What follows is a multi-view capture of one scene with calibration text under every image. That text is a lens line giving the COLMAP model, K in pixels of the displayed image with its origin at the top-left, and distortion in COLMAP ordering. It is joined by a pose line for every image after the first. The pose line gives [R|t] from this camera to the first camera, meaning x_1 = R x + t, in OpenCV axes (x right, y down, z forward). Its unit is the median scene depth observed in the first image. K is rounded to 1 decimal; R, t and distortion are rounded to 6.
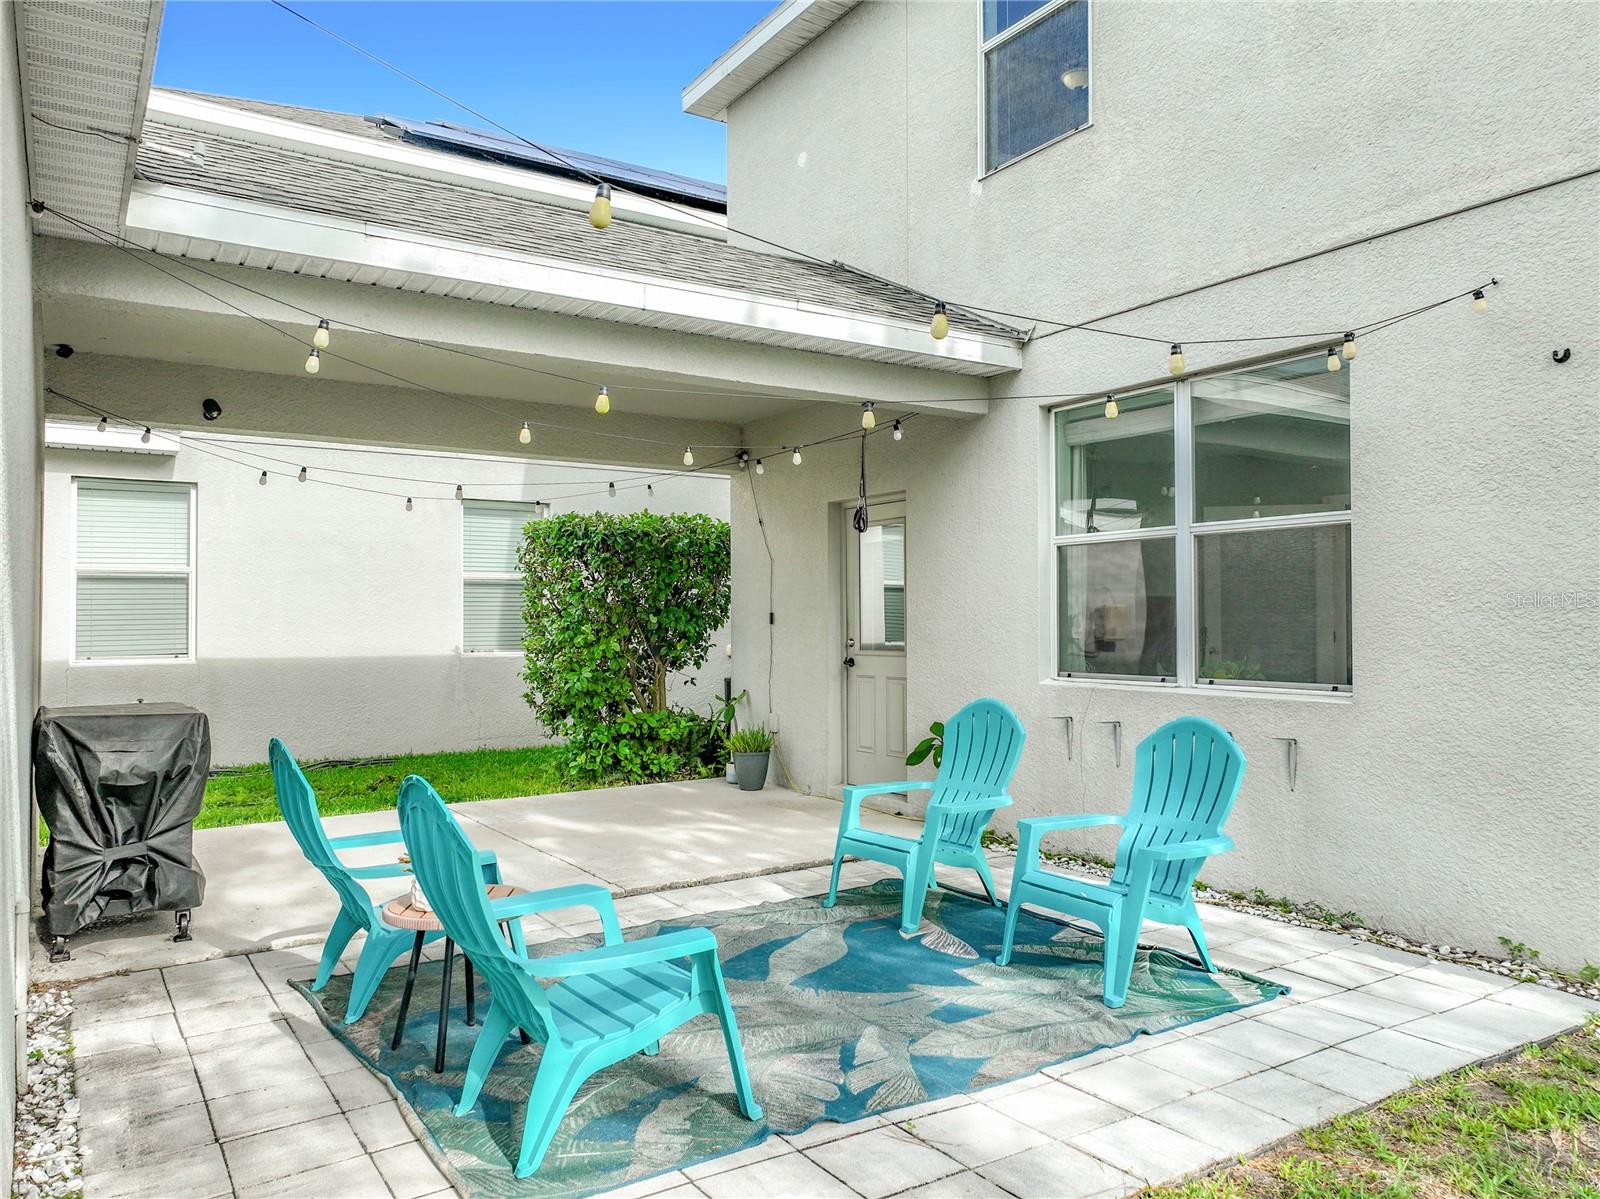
lens RADIAL K [[1138.2, 0, 800.0], [0, 1138.2, 599.5], [0, 0, 1]] dist [0.004571, 0.000224]
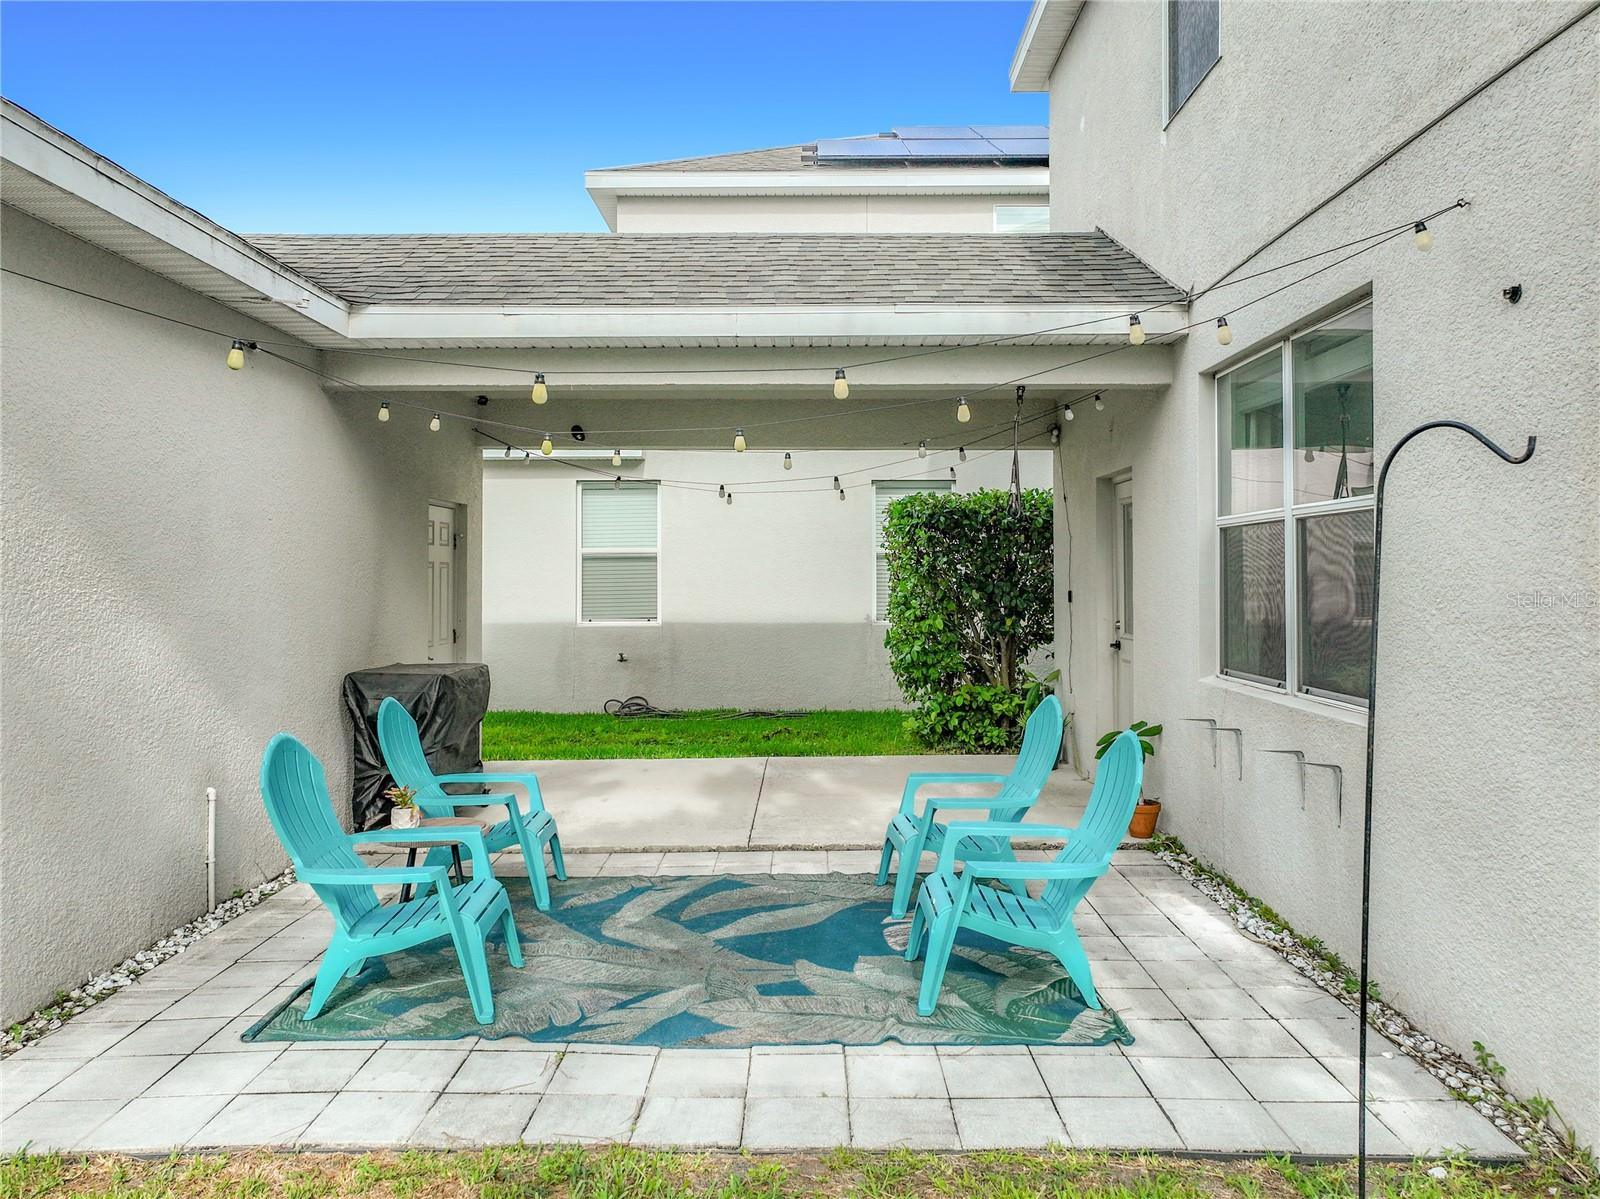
lens RADIAL K [[1153.4, 0, 791.9], [0, 1153.4, 558.1], [0, 0, 1]] dist [0.002886, -0.002417]
pose [[0.832156, -0.008758, -0.554473, 0.514560], [0.011551, 0.999932, 0.001541, -0.032499], [0.554422, -0.007687, 0.832200, 0.065369]]
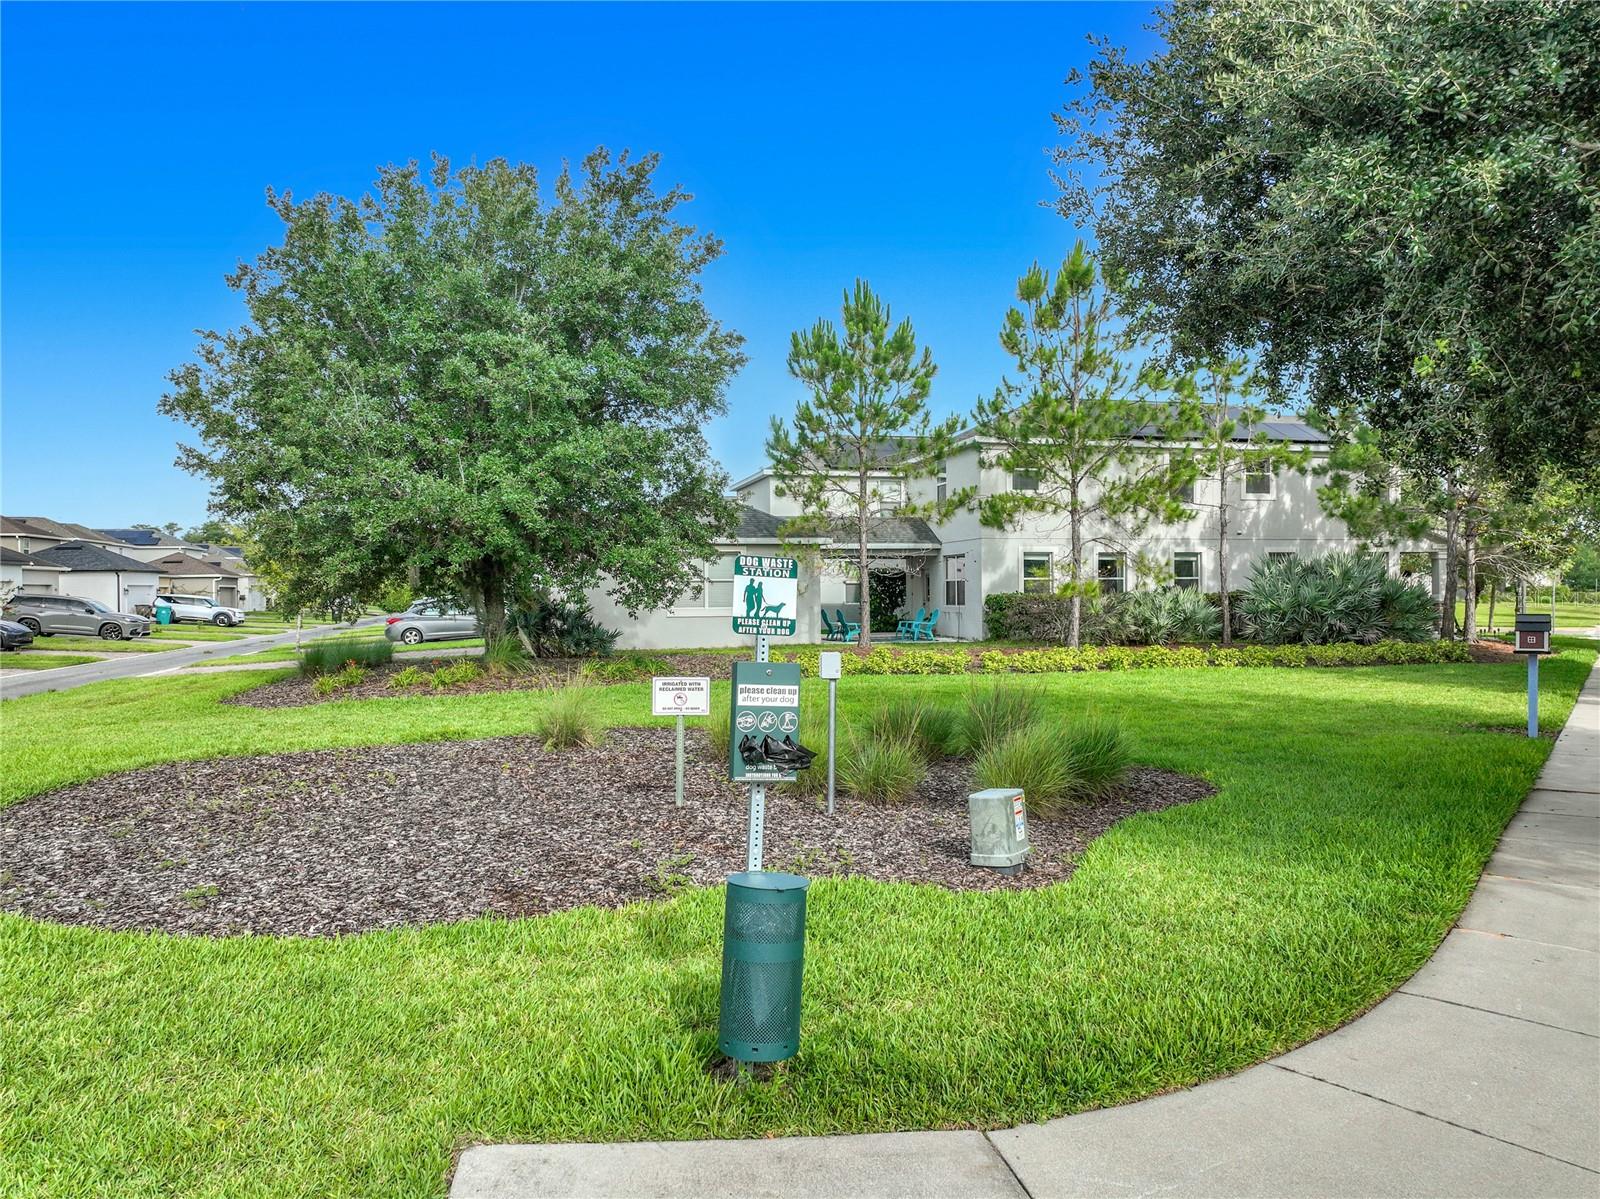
lens RADIAL K [[1151.8, 0, 803.2], [0, 1151.8, 615.9], [0, 0, 1]] dist [0.000914, 0.016230]
pose [[0.944440, 0.001562, -0.328680, 1.616426], [0.012772, 0.999059, 0.041448, -0.135758], [0.328436, -0.043343, 0.943531, -5.184749]]
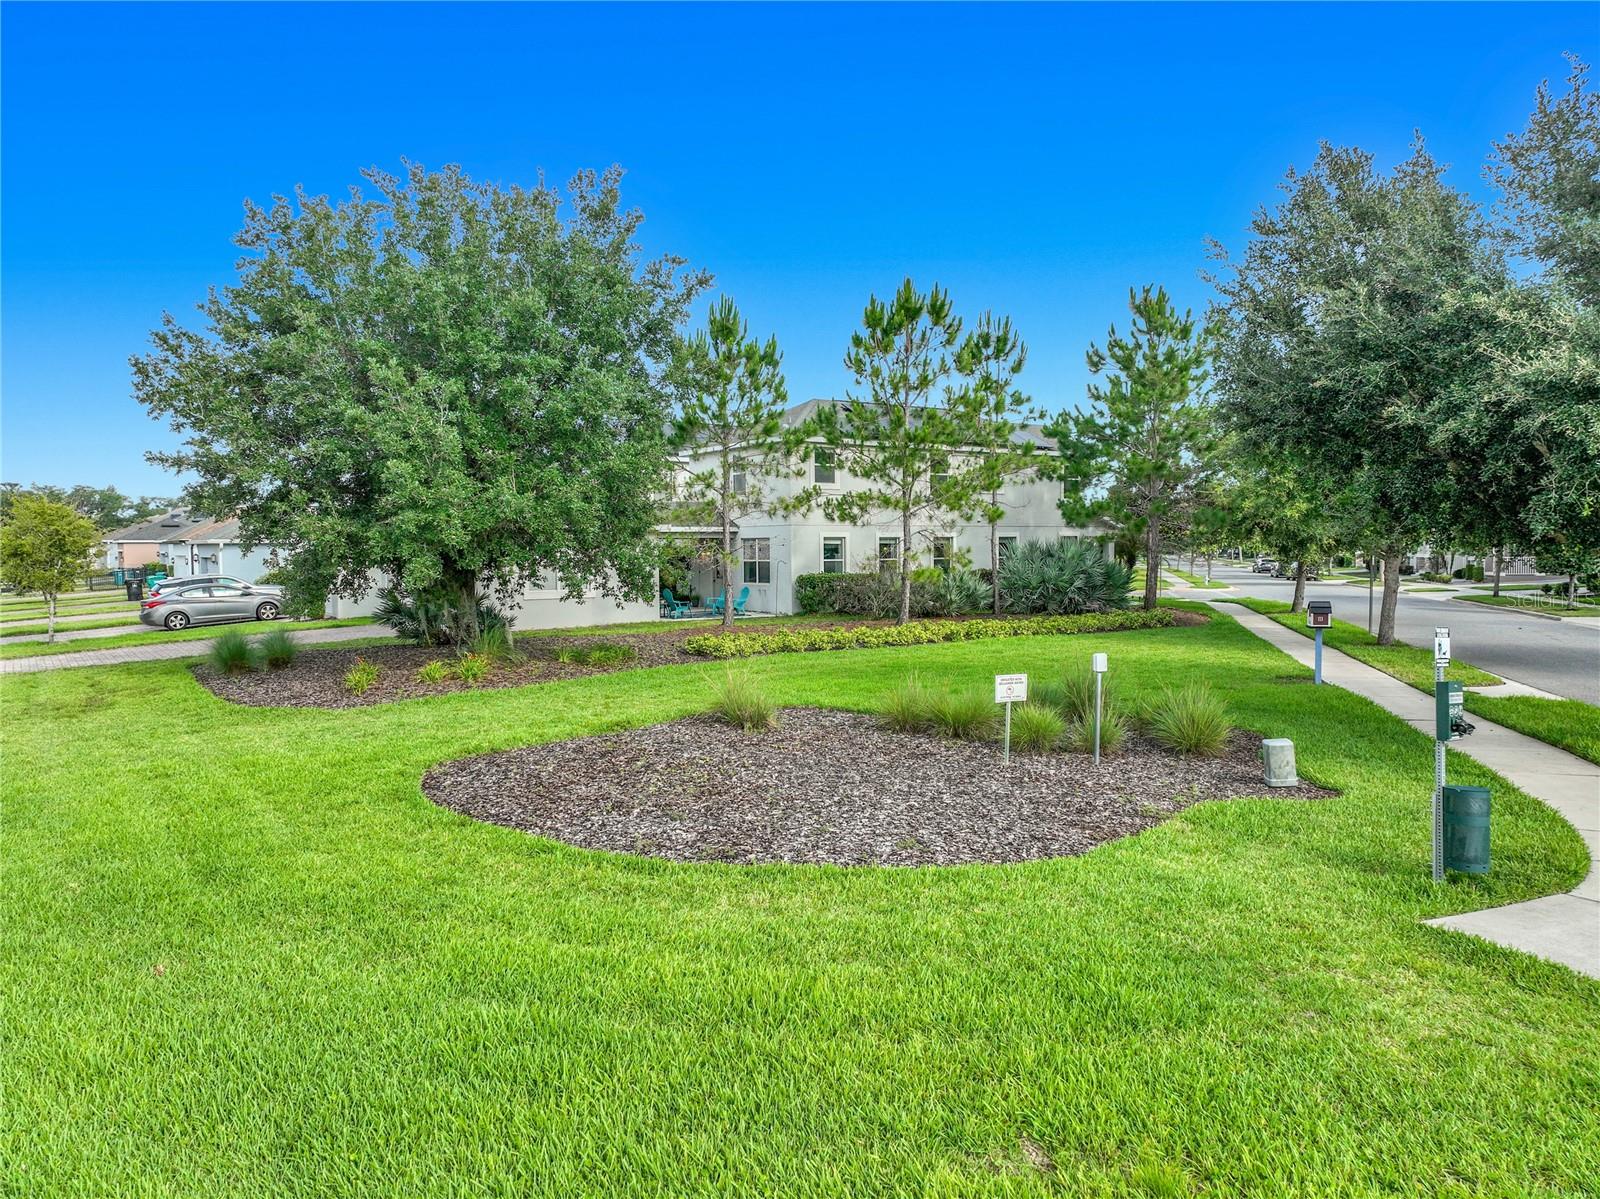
lens RADIAL K [[1135.4, 0, 788.3], [0, 1135.4, 662.3], [0, 0, 1]] dist [0.004978, 0.007983]
pose [[0.999748, -0.009747, 0.020209, 0.382488], [0.007202, 0.992457, 0.122386, -0.294172], [-0.021249, -0.122209, 0.992277, -5.969245]]
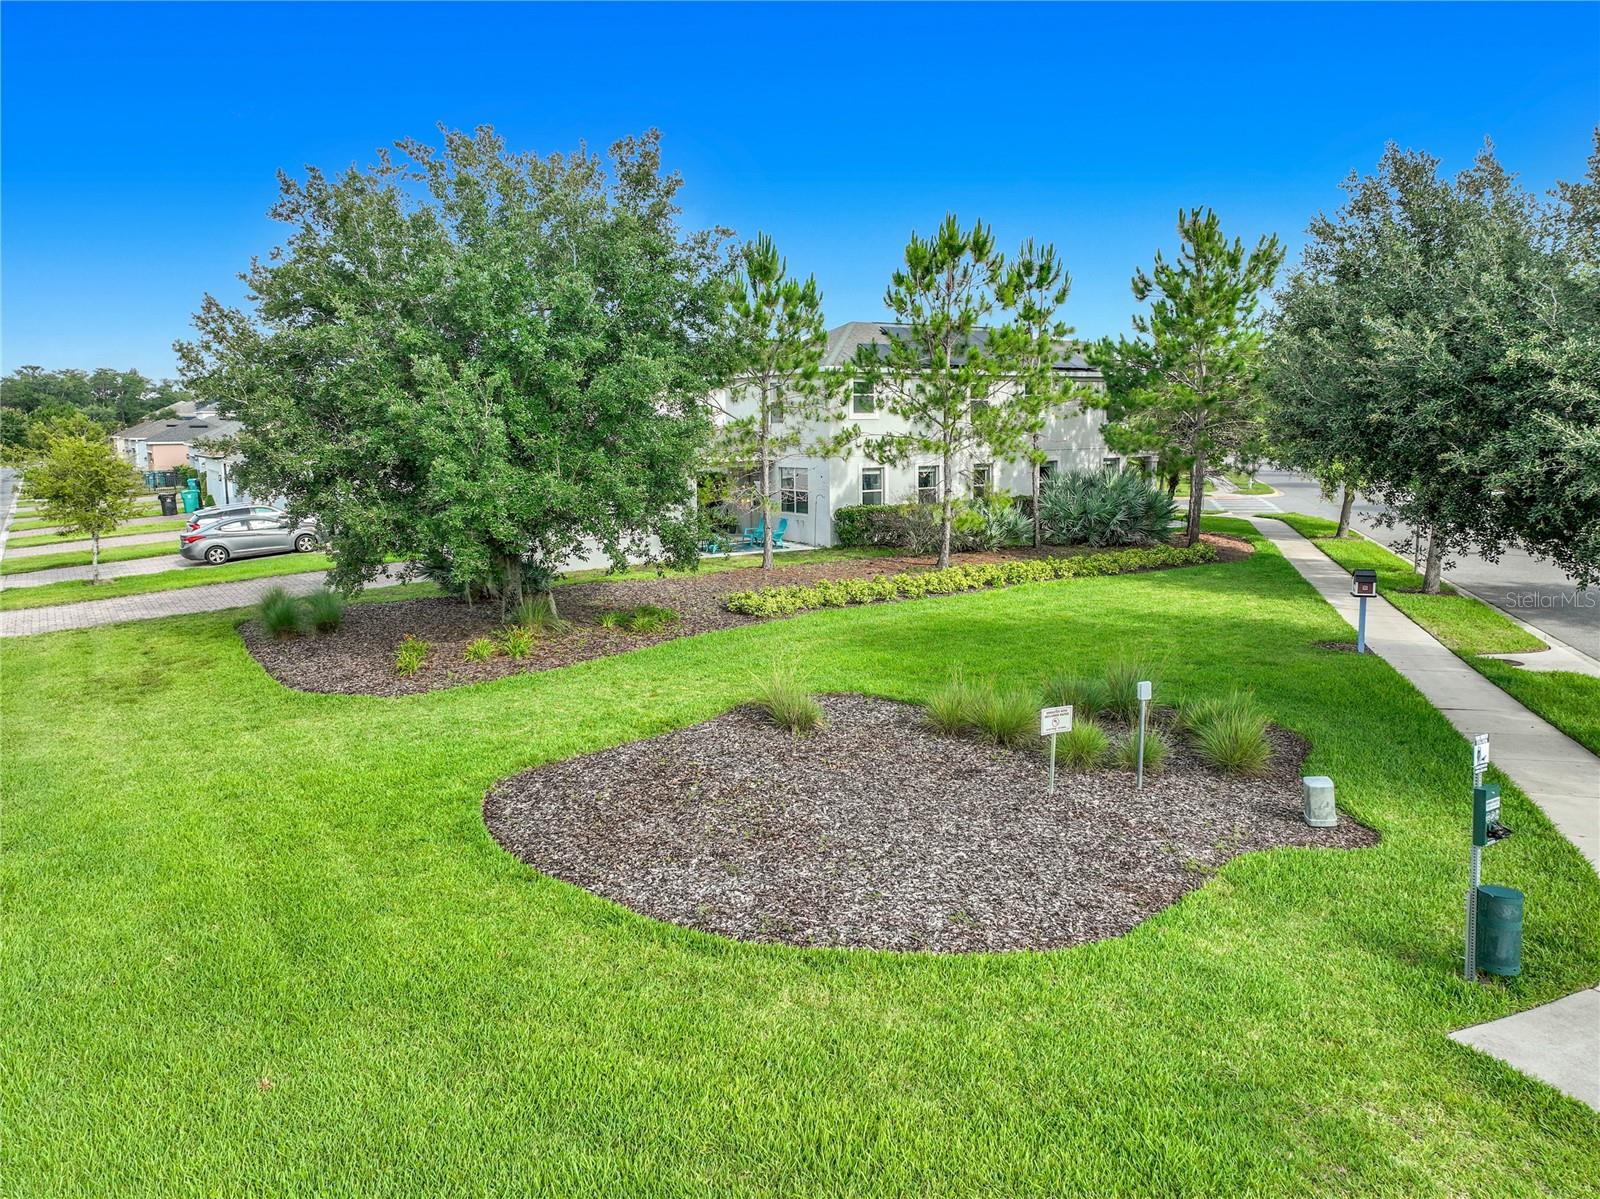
lens RADIAL K [[1151.8, 0, 803.2], [0, 1151.8, 615.9], [0, 0, 1]] dist [0.000914, 0.016230]
pose [[0.999902, -0.013351, 0.004237, 0.348054], [0.012317, 0.982096, 0.187978, -0.630705], [-0.006671, -0.187908, 0.982164, -5.996685]]
